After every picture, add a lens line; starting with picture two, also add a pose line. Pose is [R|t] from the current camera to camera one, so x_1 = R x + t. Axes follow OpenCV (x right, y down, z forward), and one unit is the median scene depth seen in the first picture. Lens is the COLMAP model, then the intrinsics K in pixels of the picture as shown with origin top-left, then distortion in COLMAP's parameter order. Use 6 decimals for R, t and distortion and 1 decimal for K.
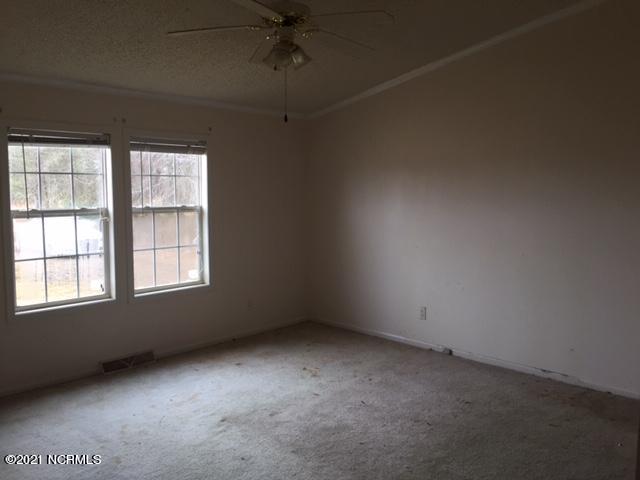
lens RADIAL K [[425.8, 0, 314.7], [0, 425.8, 232.6], [0, 0, 1]] dist [0.007919, -0.004408]
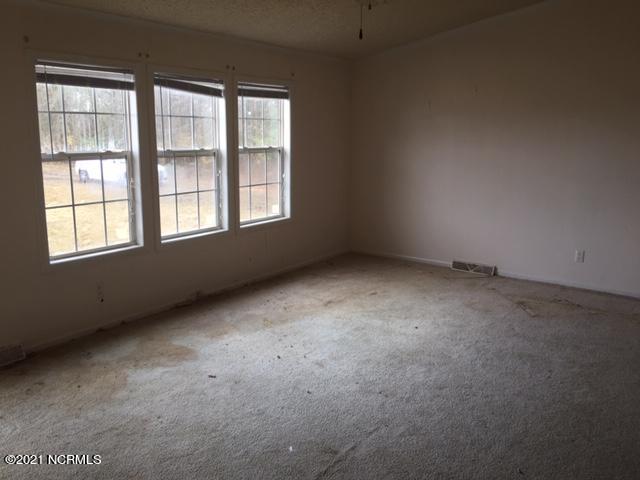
lens RADIAL K [[543.1, 0, 324.5], [0, 543.1, 242.6], [0, 0, 1]] dist [0.043643, -0.039968]
pose [[0.968377, -0.048933, 0.244645, -0.391352], [0.024118, 0.994345, 0.103418, 0.031000], [-0.248322, -0.094248, 0.964082, -0.312219]]
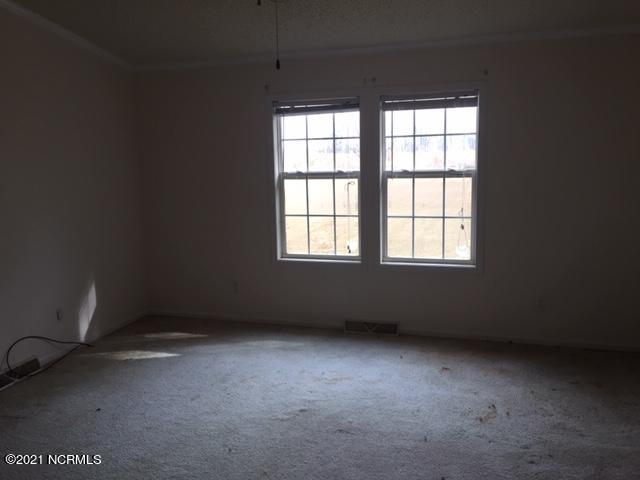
lens RADIAL K [[467.6, 0, 331.1], [0, 467.6, 222.6], [0, 0, 1]] dist [0.028789, -0.009886]
pose [[0.595367, 0.107086, -0.796286, 0.378399], [-0.061082, 0.994243, 0.088038, -0.032112], [0.801129, -0.003776, 0.598480, 0.298739]]
